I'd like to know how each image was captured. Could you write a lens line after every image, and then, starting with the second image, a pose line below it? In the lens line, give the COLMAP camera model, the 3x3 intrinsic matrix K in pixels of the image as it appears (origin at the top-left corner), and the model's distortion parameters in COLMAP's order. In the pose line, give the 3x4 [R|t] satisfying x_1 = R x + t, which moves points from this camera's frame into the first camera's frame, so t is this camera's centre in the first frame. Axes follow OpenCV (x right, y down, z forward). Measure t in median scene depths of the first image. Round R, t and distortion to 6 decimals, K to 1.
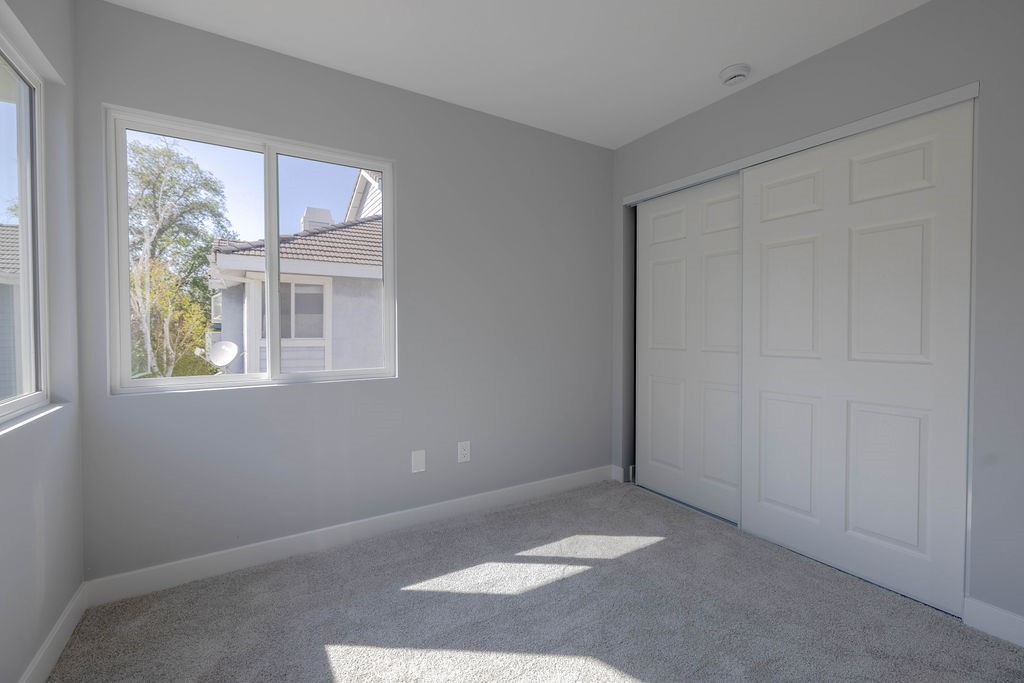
lens RADIAL K [[434.5, 0, 512.0], [0, 434.5, 341.5], [0, 0, 1]] dist [-0.000002, -0.000137]
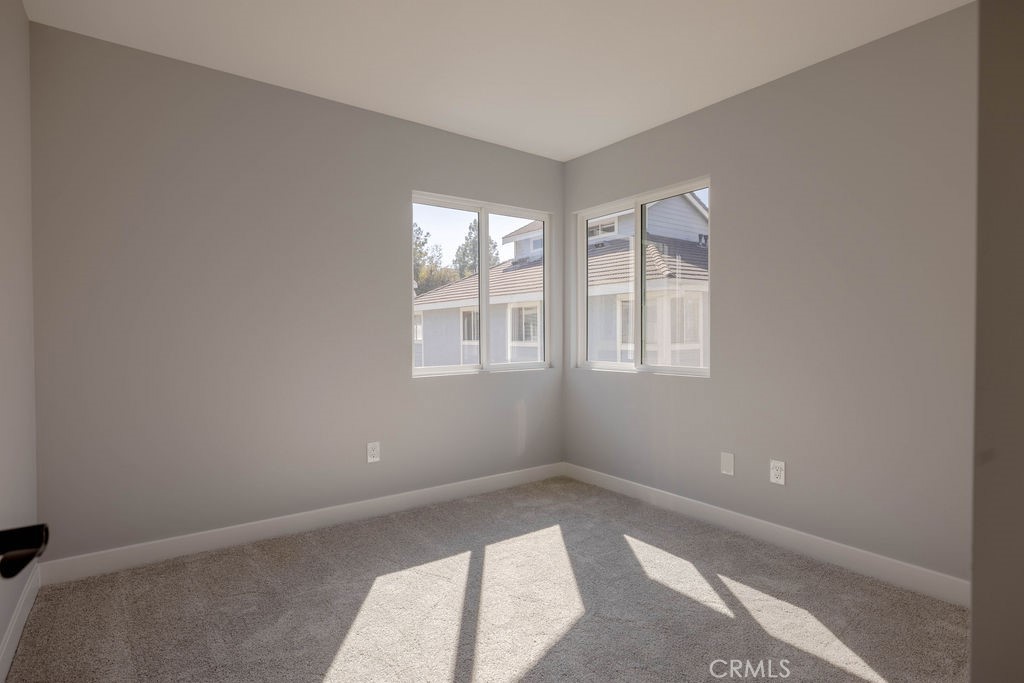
lens RADIAL K [[520.6, 0, 512.0], [0, 520.6, 341.5], [0, 0, 1]] dist [0.000528, 0.000105]
pose [[0.079093, 0.014499, -0.996762, 1.172588], [-0.025949, 0.999585, 0.012481, -0.008684], [0.996529, 0.024878, 0.079437, 0.507002]]
